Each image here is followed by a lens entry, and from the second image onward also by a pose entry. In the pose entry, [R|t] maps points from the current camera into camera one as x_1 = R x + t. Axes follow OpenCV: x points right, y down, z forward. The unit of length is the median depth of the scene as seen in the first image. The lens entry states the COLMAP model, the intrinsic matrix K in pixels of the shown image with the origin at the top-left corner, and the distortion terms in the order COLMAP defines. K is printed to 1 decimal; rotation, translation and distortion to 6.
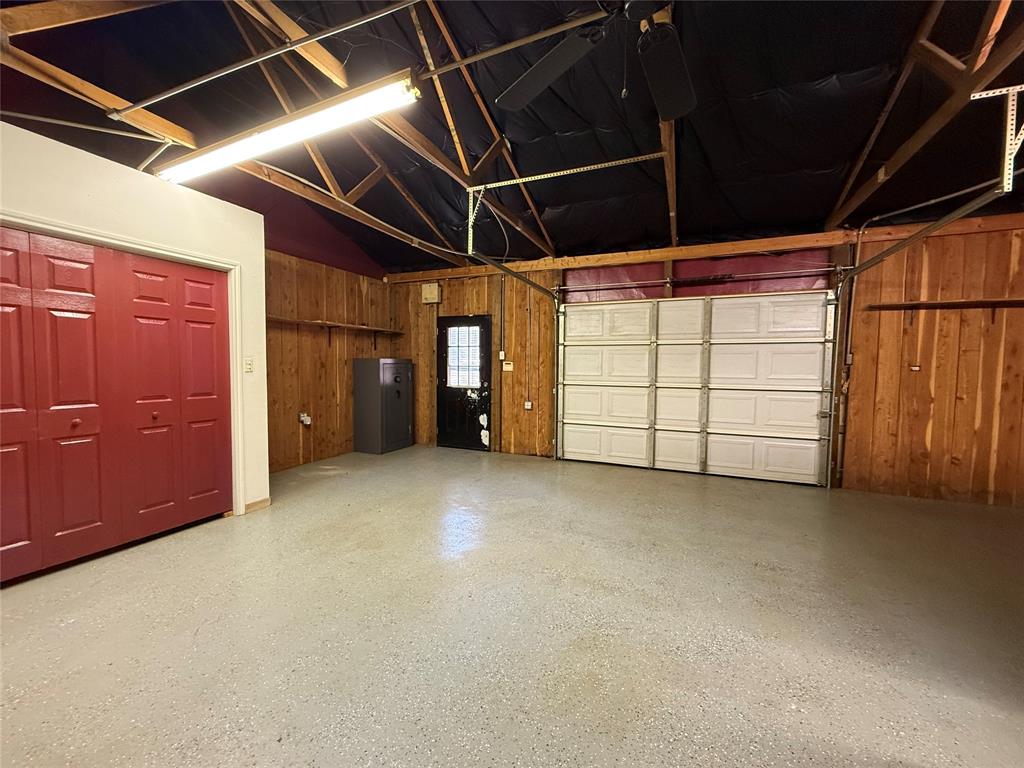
lens RADIAL K [[405.3, 0, 521.0], [0, 405.3, 390.3], [0, 0, 1]] dist [0.002014, 0.000309]
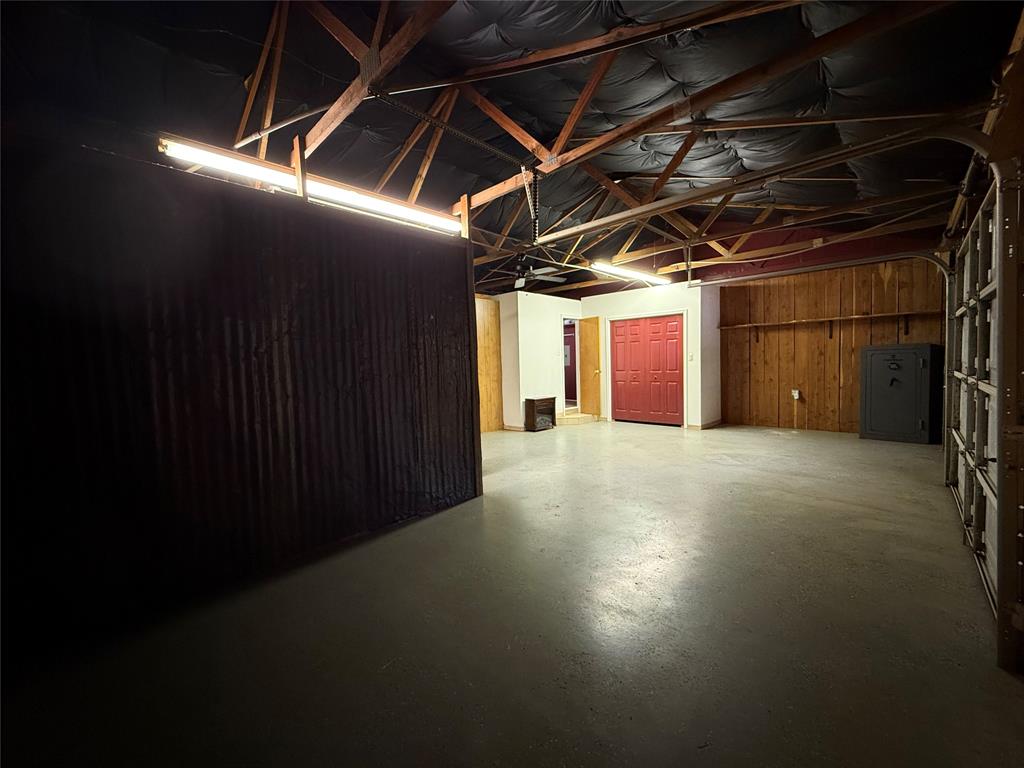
lens RADIAL K [[405.3, 0, 508.6], [0, 405.3, 381.9], [0, 0, 1]] dist [0.002014, 0.000309]
pose [[-0.365743, 0.045274, -0.929614, 1.013701], [-0.028268, 0.997815, 0.059717, -0.022572], [0.930286, 0.048120, -0.363664, 0.565905]]
